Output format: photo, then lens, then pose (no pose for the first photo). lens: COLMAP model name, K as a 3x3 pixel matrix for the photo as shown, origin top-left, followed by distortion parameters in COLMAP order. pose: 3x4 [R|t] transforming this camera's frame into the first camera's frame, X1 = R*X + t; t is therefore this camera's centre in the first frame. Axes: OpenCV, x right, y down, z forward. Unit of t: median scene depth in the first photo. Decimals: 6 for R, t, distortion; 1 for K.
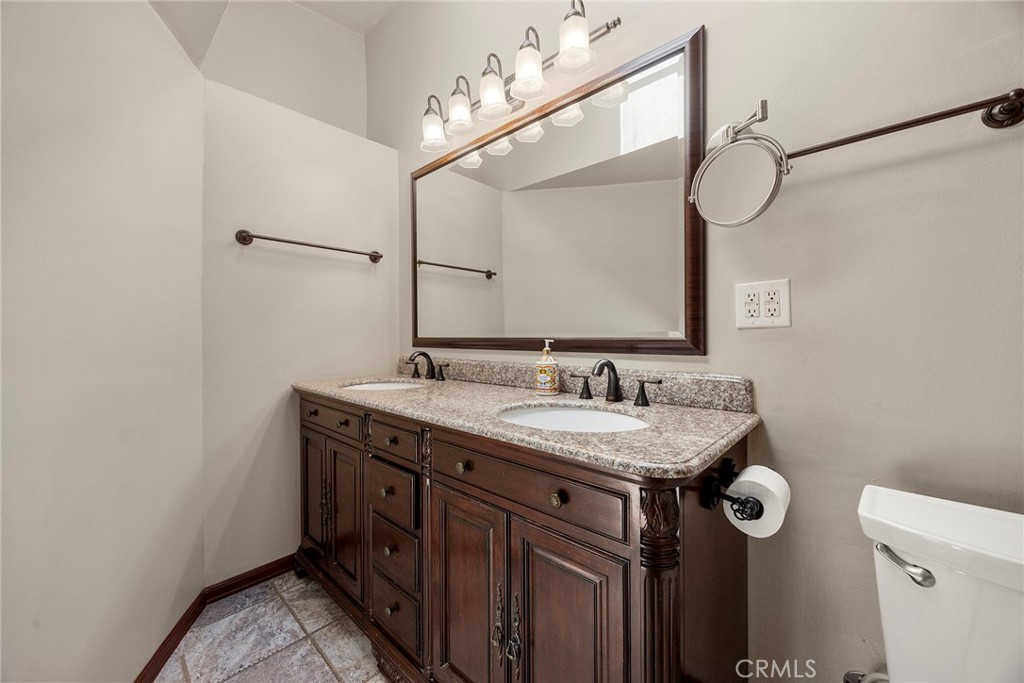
lens RADIAL K [[400.6, 0, 509.3], [0, 400.6, 333.8], [0, 0, 1]] dist [-0.003304, -0.000133]
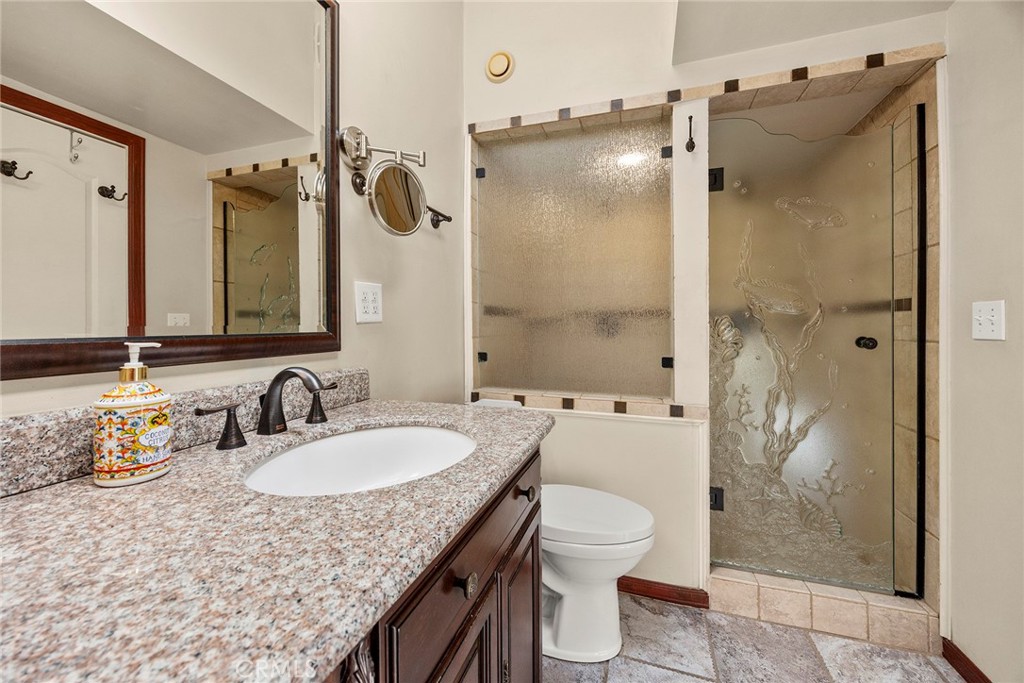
lens RADIAL K [[400.6, 0, 508.7], [0, 400.6, 332.7], [0, 0, 1]] dist [-0.003304, -0.000133]
pose [[-0.424692, -0.002304, 0.905335, -0.531983], [0.013761, 0.999865, 0.009000, 0.007794], [-0.905233, 0.016281, -0.424603, 1.024340]]
